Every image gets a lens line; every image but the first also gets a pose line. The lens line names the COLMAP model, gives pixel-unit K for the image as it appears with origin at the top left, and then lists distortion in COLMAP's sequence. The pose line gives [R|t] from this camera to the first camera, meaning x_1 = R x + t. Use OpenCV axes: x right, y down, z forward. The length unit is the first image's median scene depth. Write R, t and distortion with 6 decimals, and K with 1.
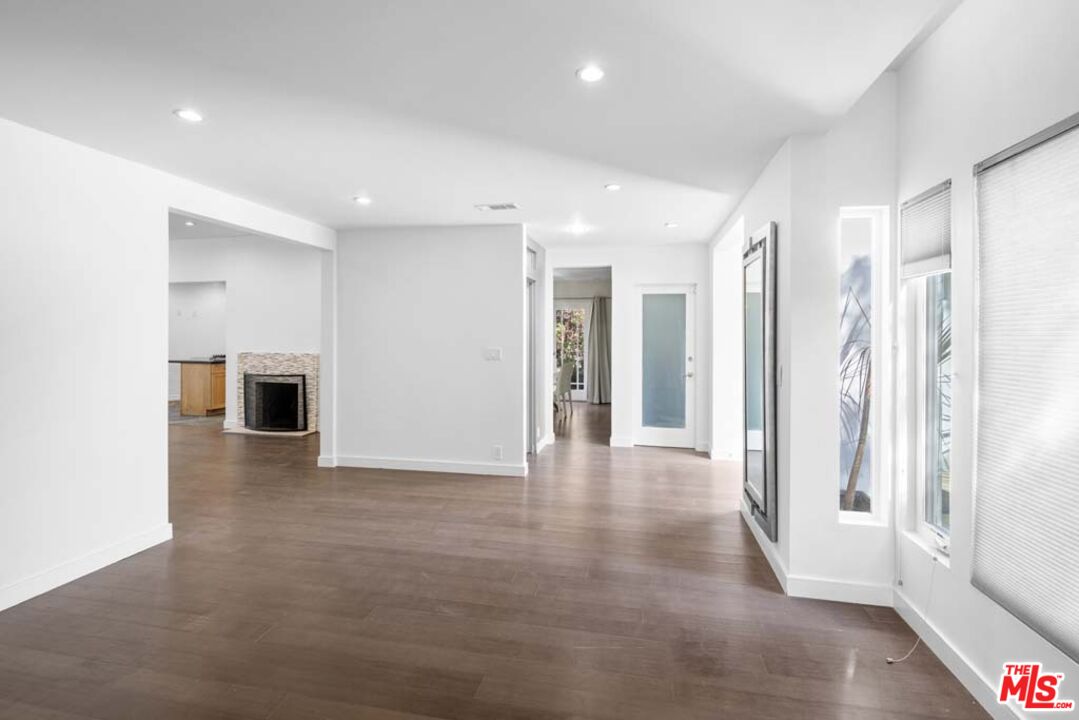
lens RADIAL K [[505.1, 0, 533.6], [0, 505.1, 344.7], [0, 0, 1]] dist [0.012006, -0.010204]
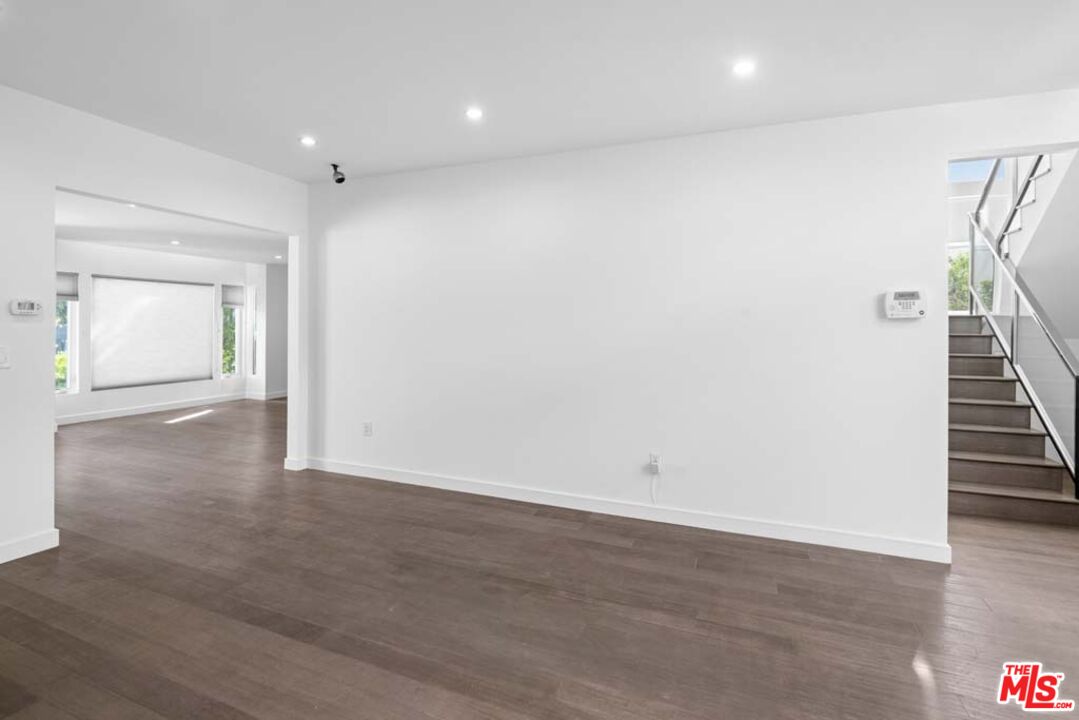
lens RADIAL K [[505.8, 0, 537.2], [0, 505.8, 325.2], [0, 0, 1]] dist [-0.002338, -0.000649]
pose [[-0.982618, -0.016949, 0.184863, -0.819806], [-0.012829, 0.999642, 0.023461, -0.032465], [-0.185195, 0.020681, -0.982484, 1.111202]]
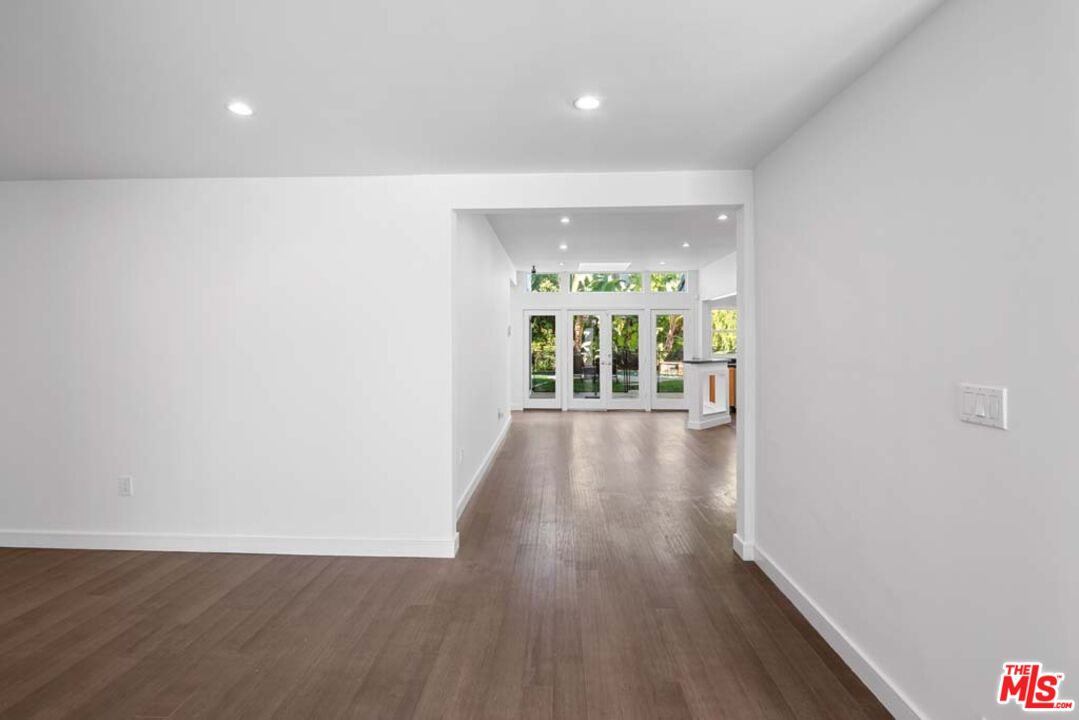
lens RADIAL K [[514.1, 0, 536.9], [0, 514.1, 332.8], [0, 0, 1]] dist [0.010965, -0.008479]
pose [[0.160515, -0.020918, -0.986812, 0.126526], [-0.022041, 0.999450, -0.024771, -0.007656], [0.986787, 0.025726, 0.159966, 0.485768]]
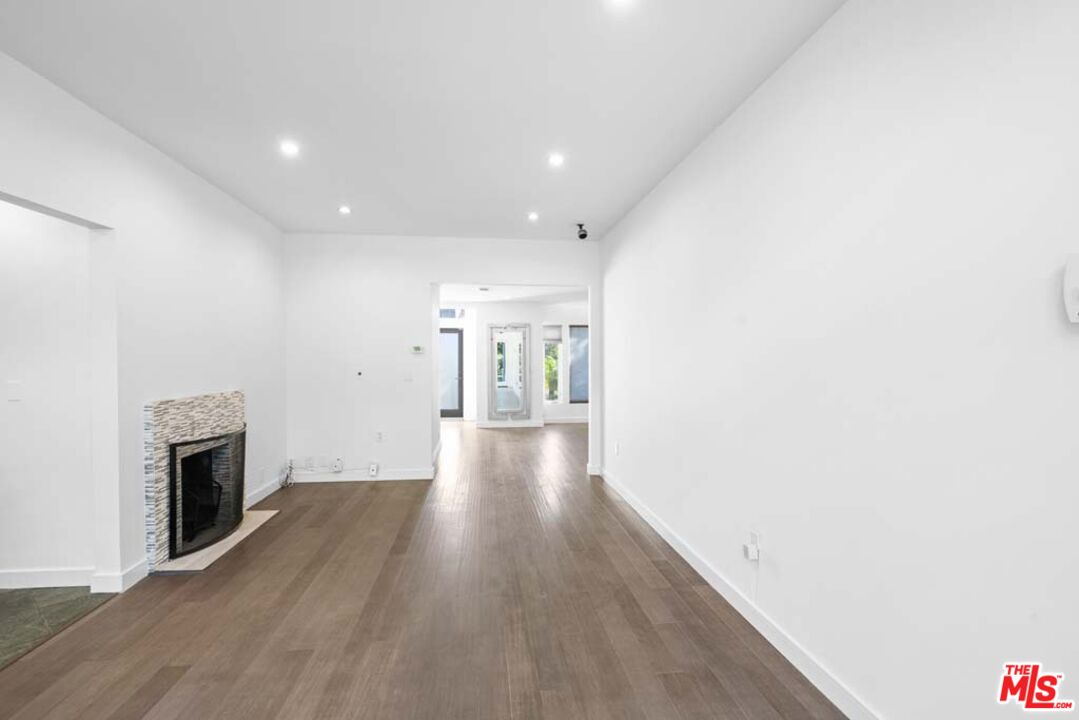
lens RADIAL K [[505.1, 0, 533.6], [0, 505.1, 344.7], [0, 0, 1]] dist [0.012006, -0.010204]
pose [[-0.306725, 0.019646, 0.951595, -1.153568], [0.022289, 0.999661, -0.013454, -0.023143], [-0.951537, 0.017083, -0.307059, 0.843586]]
